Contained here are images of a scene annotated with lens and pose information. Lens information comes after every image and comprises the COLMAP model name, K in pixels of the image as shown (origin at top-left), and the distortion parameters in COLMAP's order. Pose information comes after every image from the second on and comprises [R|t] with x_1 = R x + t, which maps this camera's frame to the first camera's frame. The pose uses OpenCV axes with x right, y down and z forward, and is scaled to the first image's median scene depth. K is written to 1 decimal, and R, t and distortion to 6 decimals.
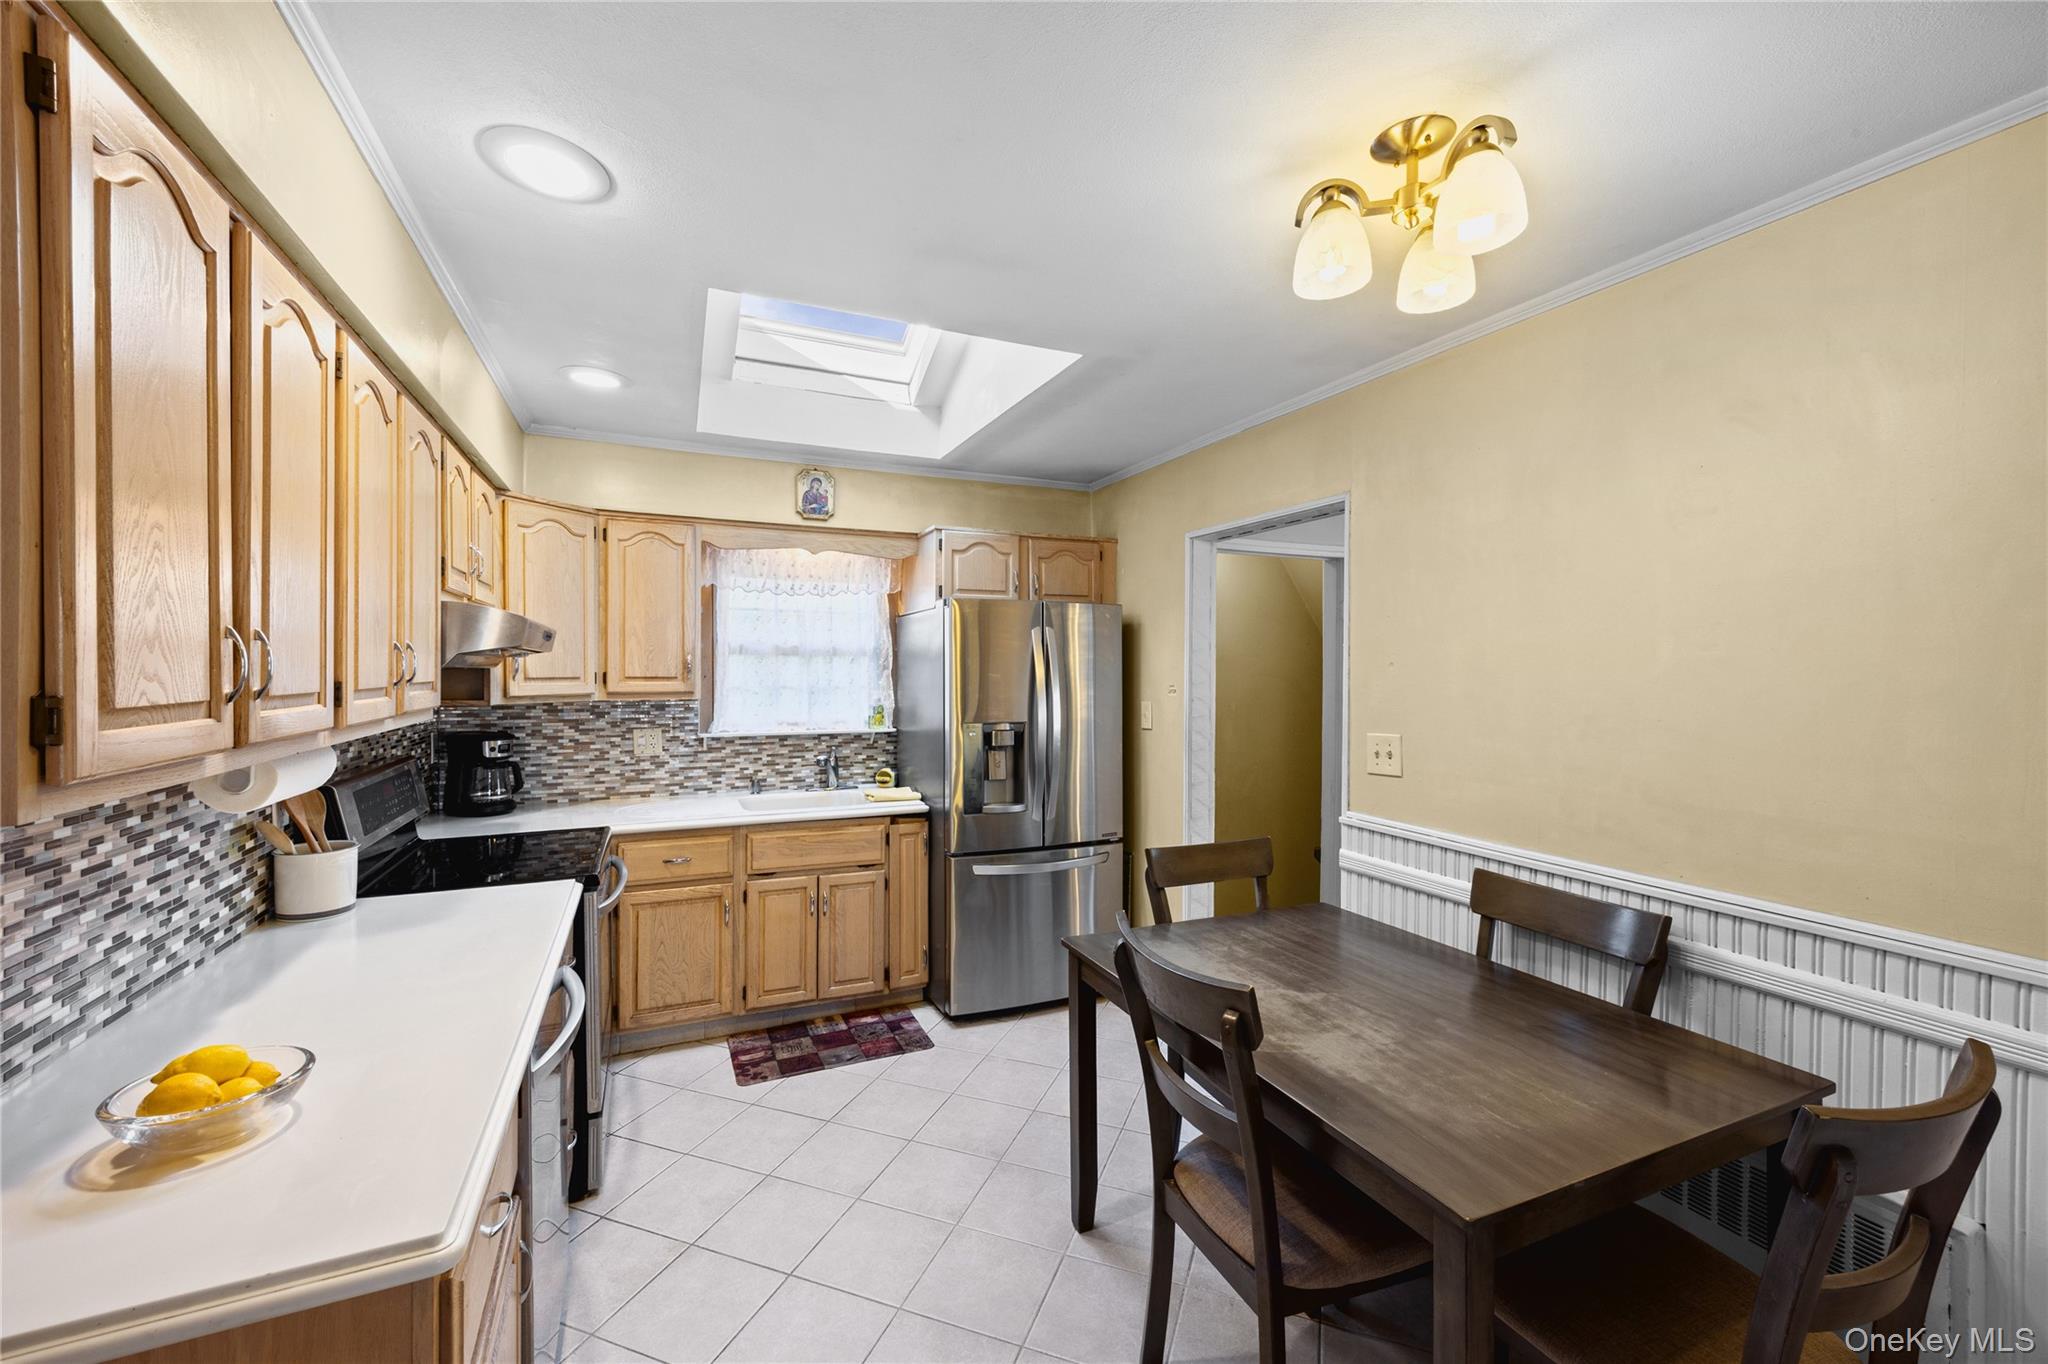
lens RADIAL K [[826.0, 0, 1023.3], [0, 826.0, 675.0], [0, 0, 1]] dist [0.000238, -0.000494]
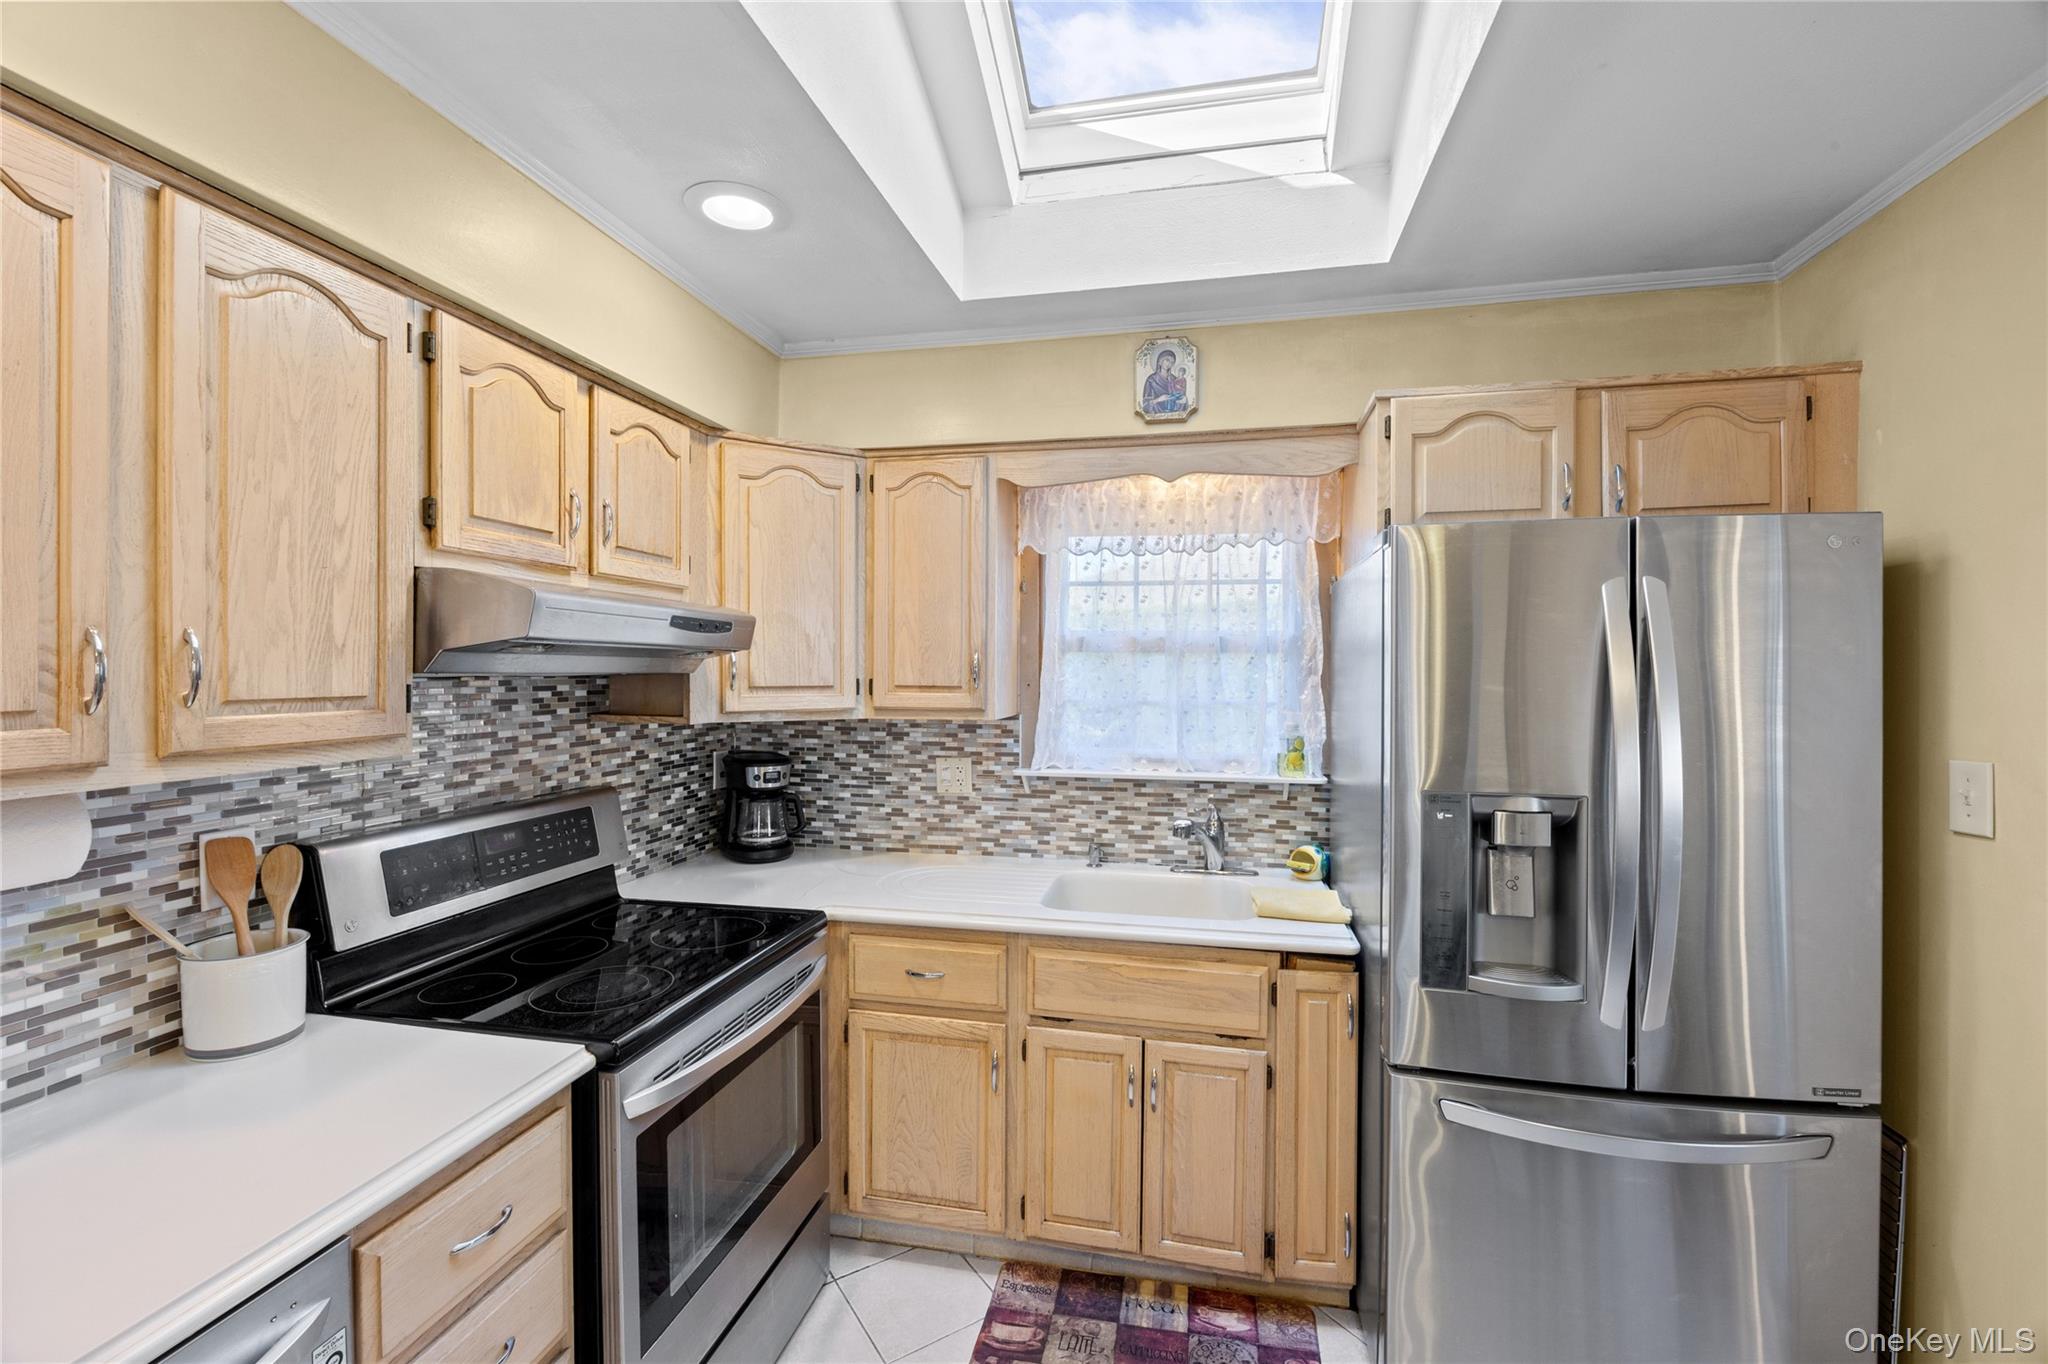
lens RADIAL K [[853.8, 0, 1024.2], [0, 853.8, 679.7], [0, 0, 1]] dist [-0.015118, 0.002058]
pose [[0.805976, 0.004326, -0.591932, 0.029158], [-0.003608, 0.999991, 0.002395, -0.004545], [0.591937, 0.000206, 0.805984, 0.458542]]
